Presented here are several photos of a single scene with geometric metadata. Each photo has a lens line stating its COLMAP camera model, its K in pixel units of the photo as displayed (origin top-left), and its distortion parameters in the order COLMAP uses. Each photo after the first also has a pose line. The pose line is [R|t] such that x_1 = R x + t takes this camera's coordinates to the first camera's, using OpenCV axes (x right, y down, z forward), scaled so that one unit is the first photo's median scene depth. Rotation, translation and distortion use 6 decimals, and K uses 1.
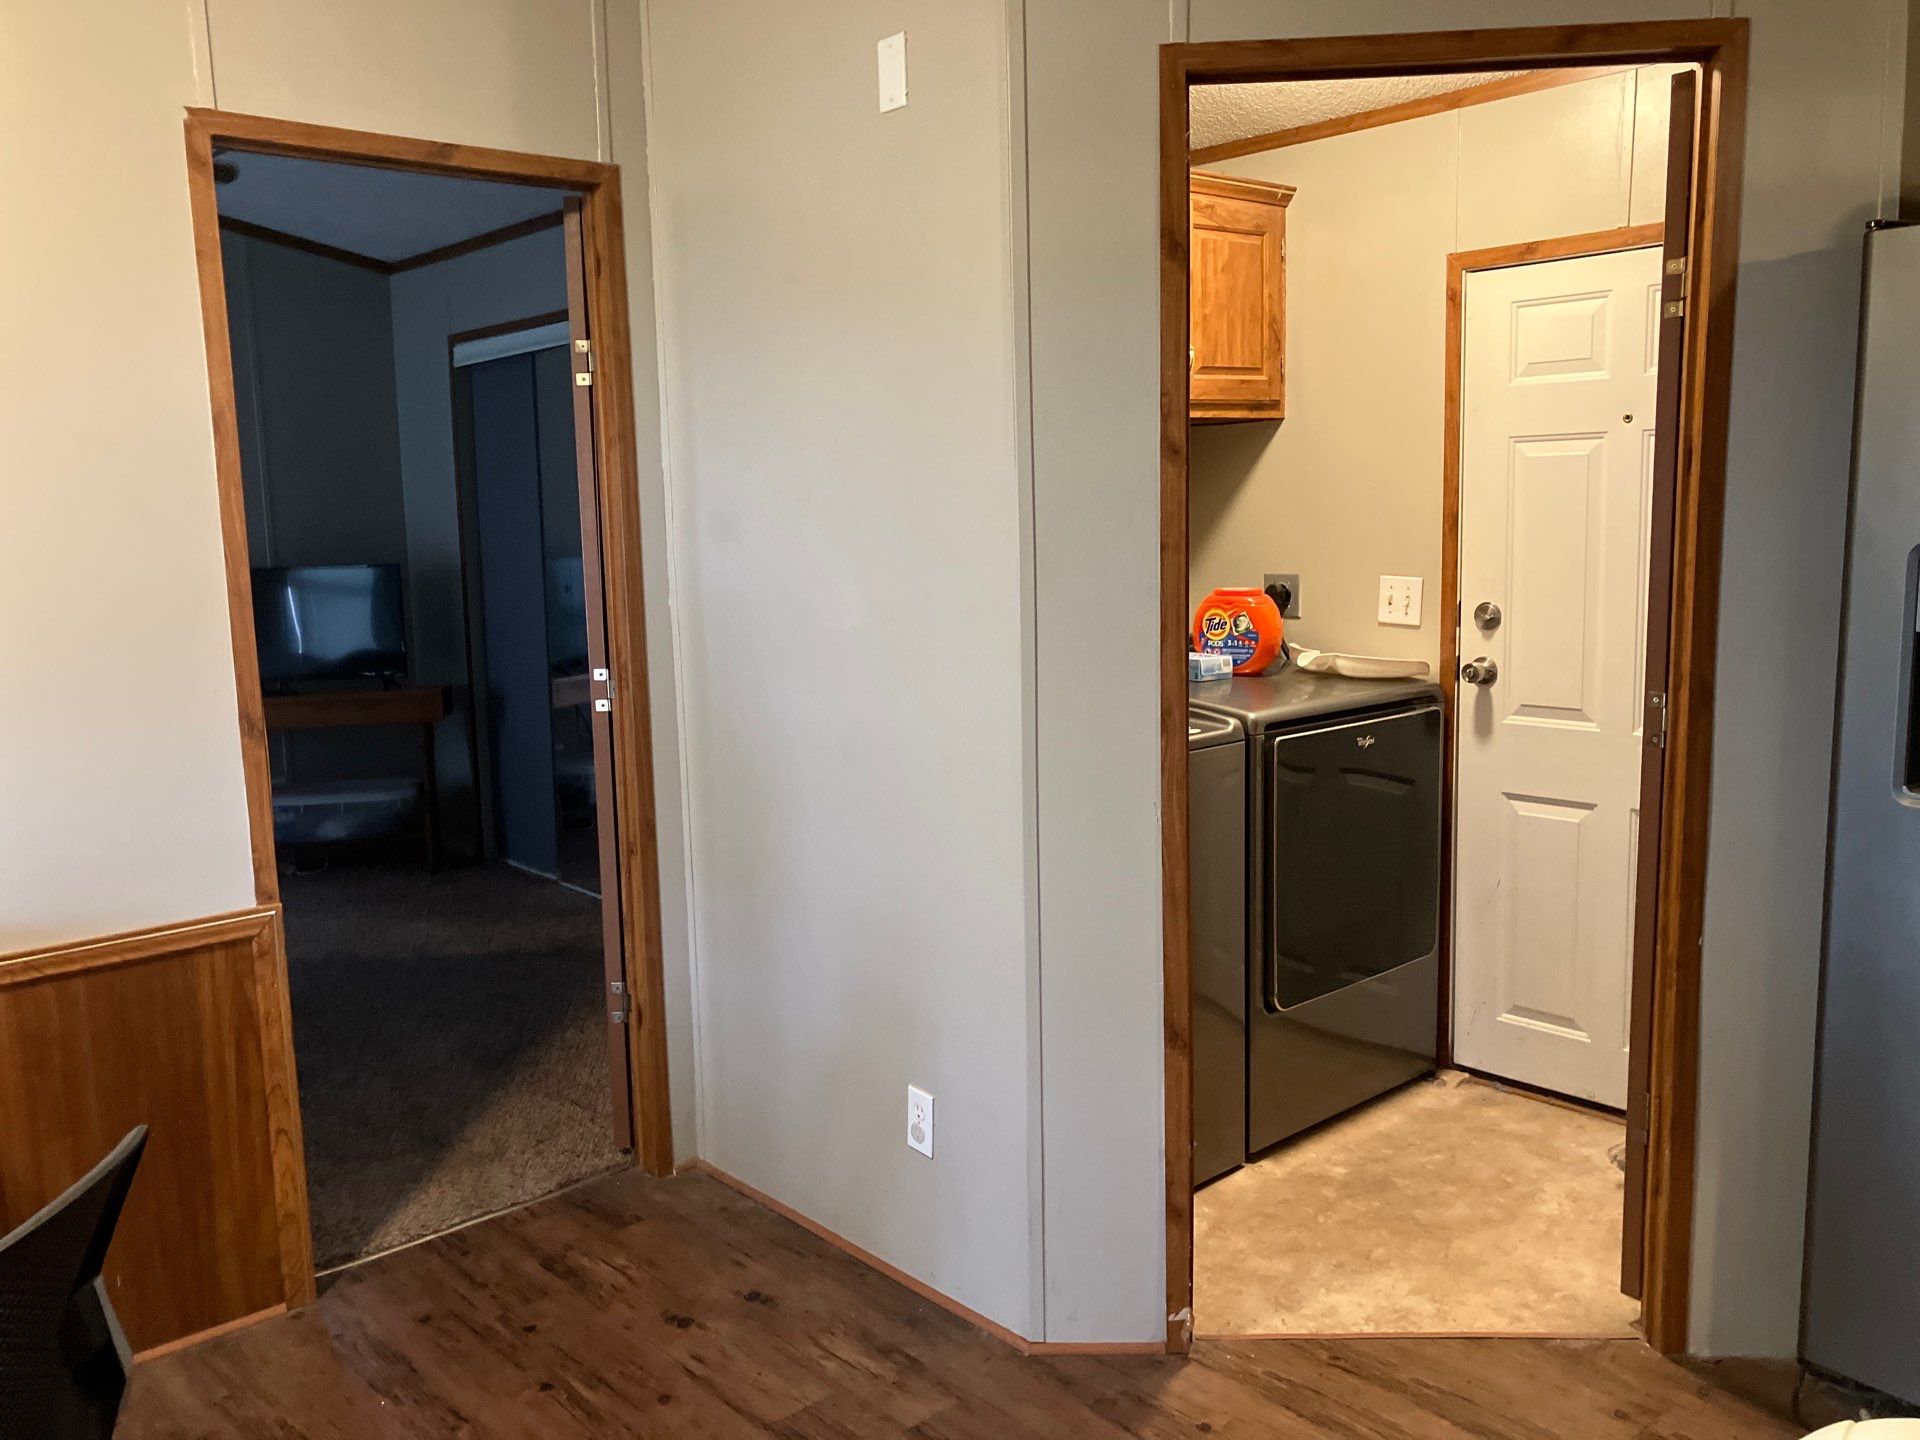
lens RADIAL K [[1564.2, 0, 954.6], [0, 1564.2, 722.9], [0, 0, 1]] dist [0.008895, -0.000713]
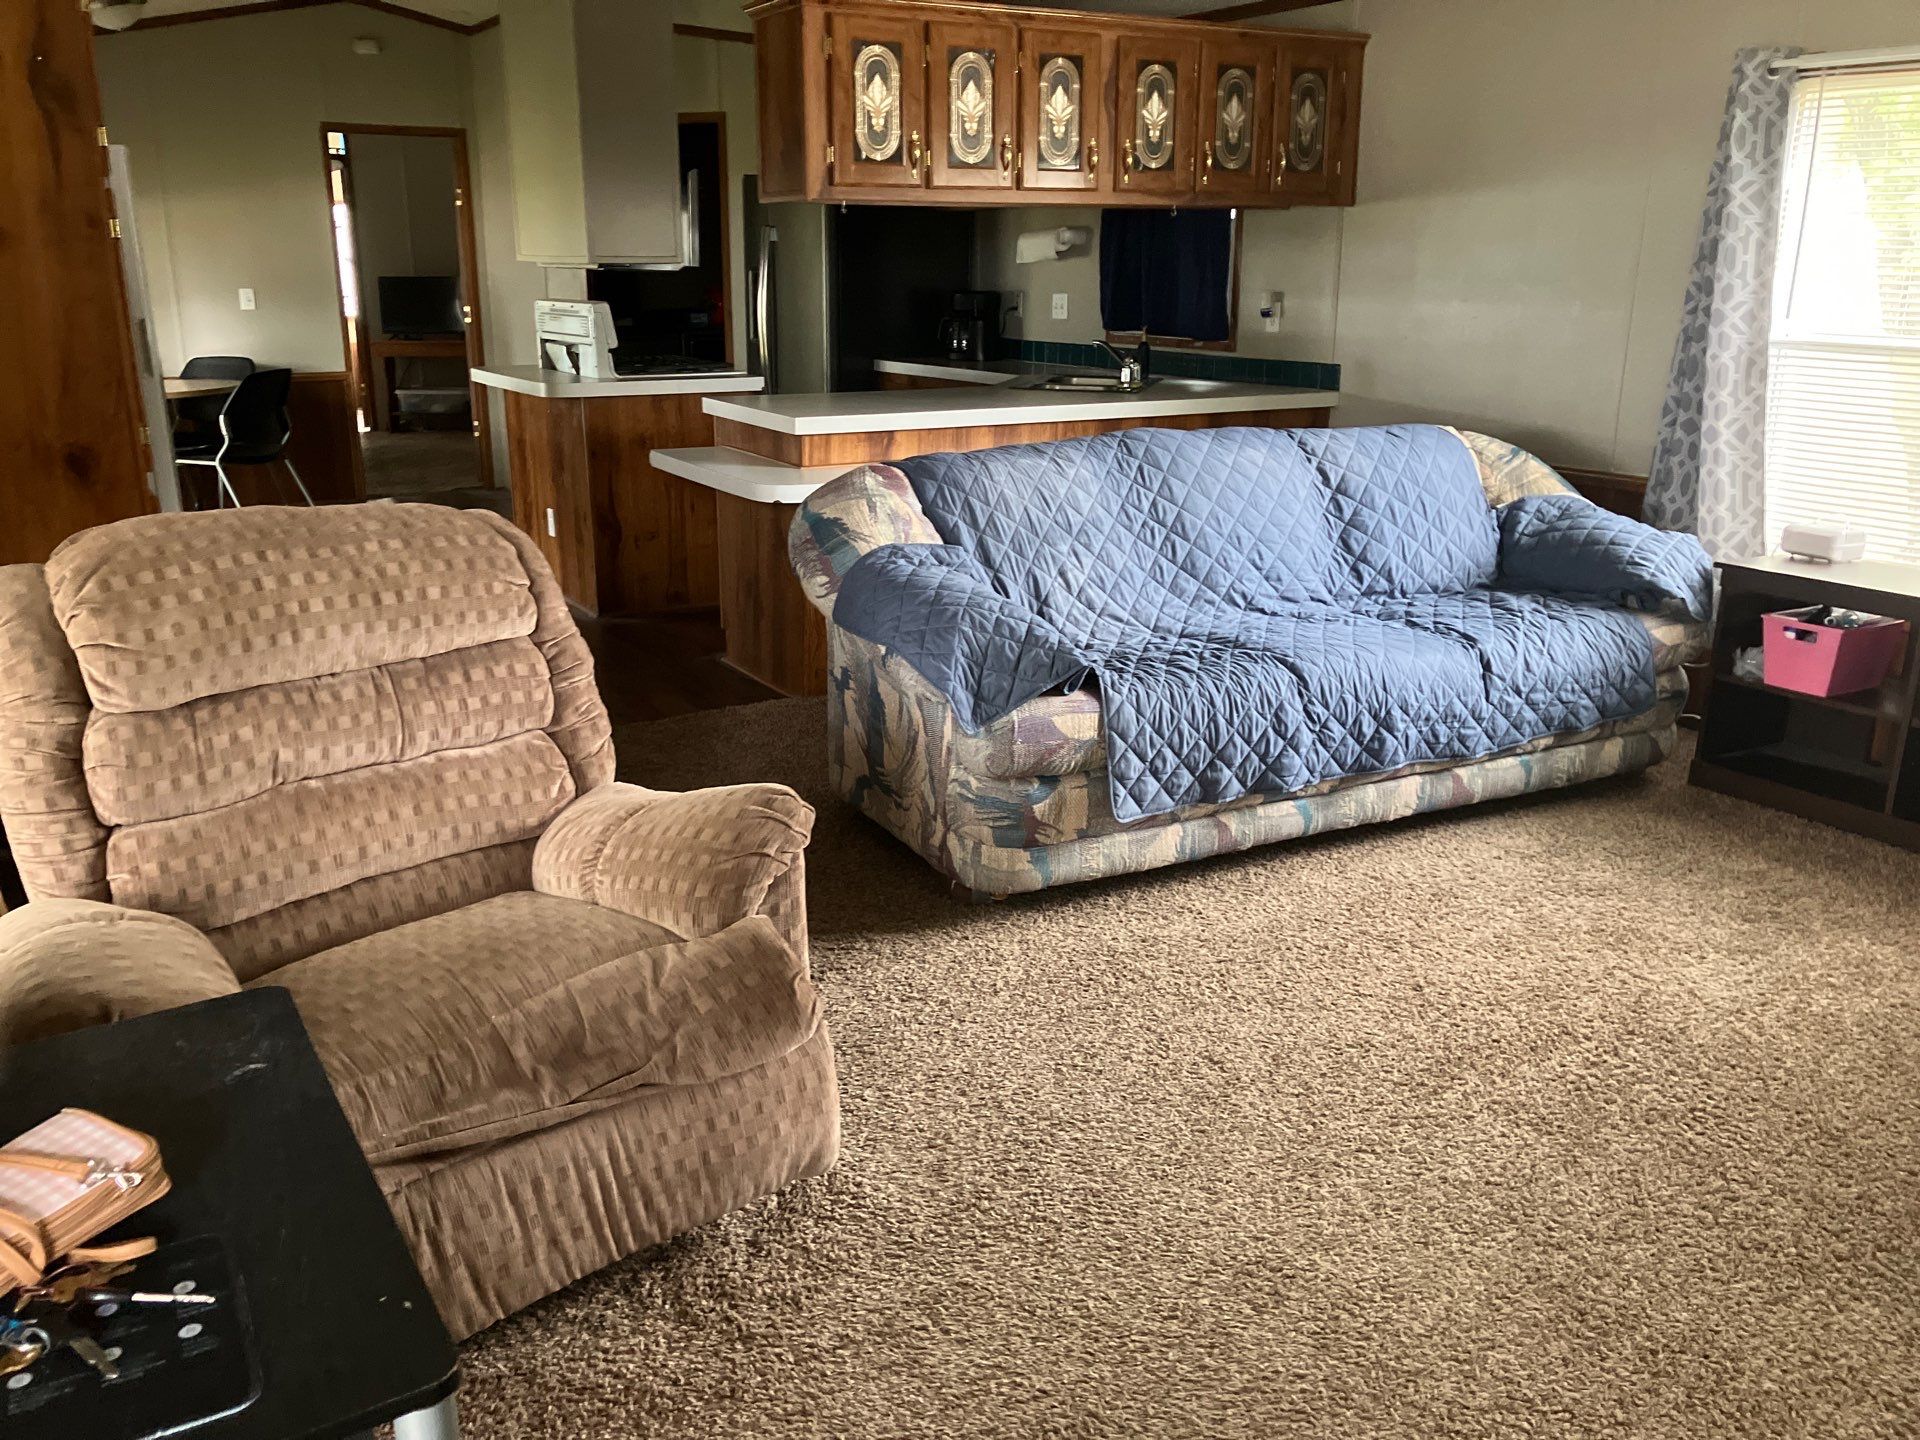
lens RADIAL K [[1549.5, 0, 934.9], [0, 1549.5, 731.2], [0, 0, 1]] dist [0.030459, -0.040691]
pose [[0.983108, 0.073918, -0.167438, 1.211683], [-0.047001, 0.986100, 0.159365, 0.249678], [0.176891, -0.148803, 0.972917, -1.830199]]
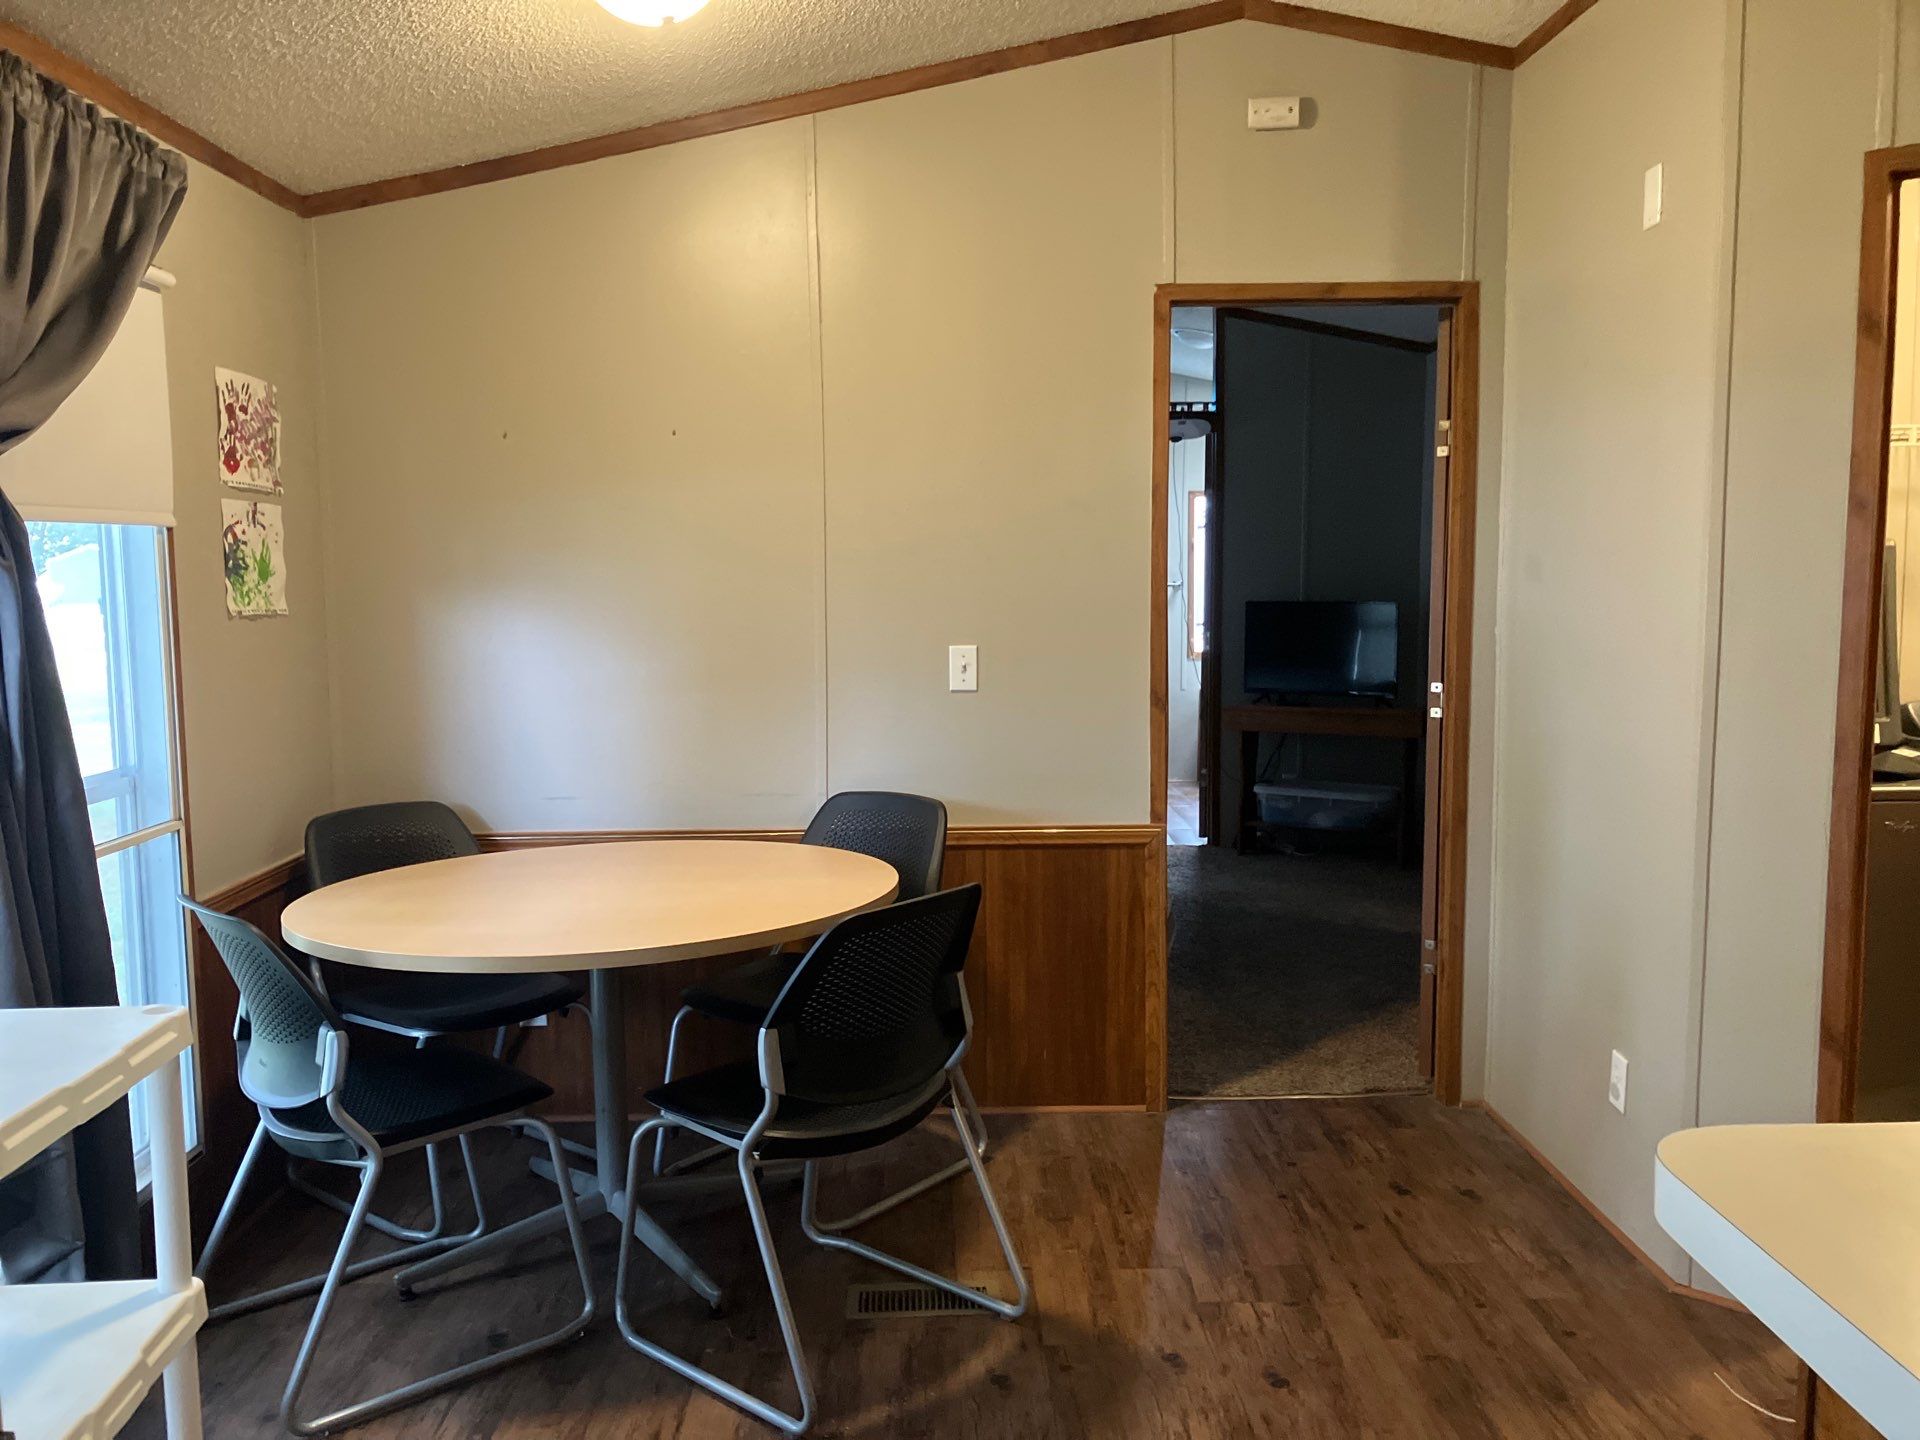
lens RADIAL K [[1564.2, 0, 954.6], [0, 1564.2, 722.9], [0, 0, 1]] dist [0.008895, -0.000713]
pose [[0.762866, 0.082026, -0.641333, 0.293162], [-0.101412, 0.994823, 0.006607, 0.028766], [0.638554, 0.059999, 0.767234, -0.202532]]
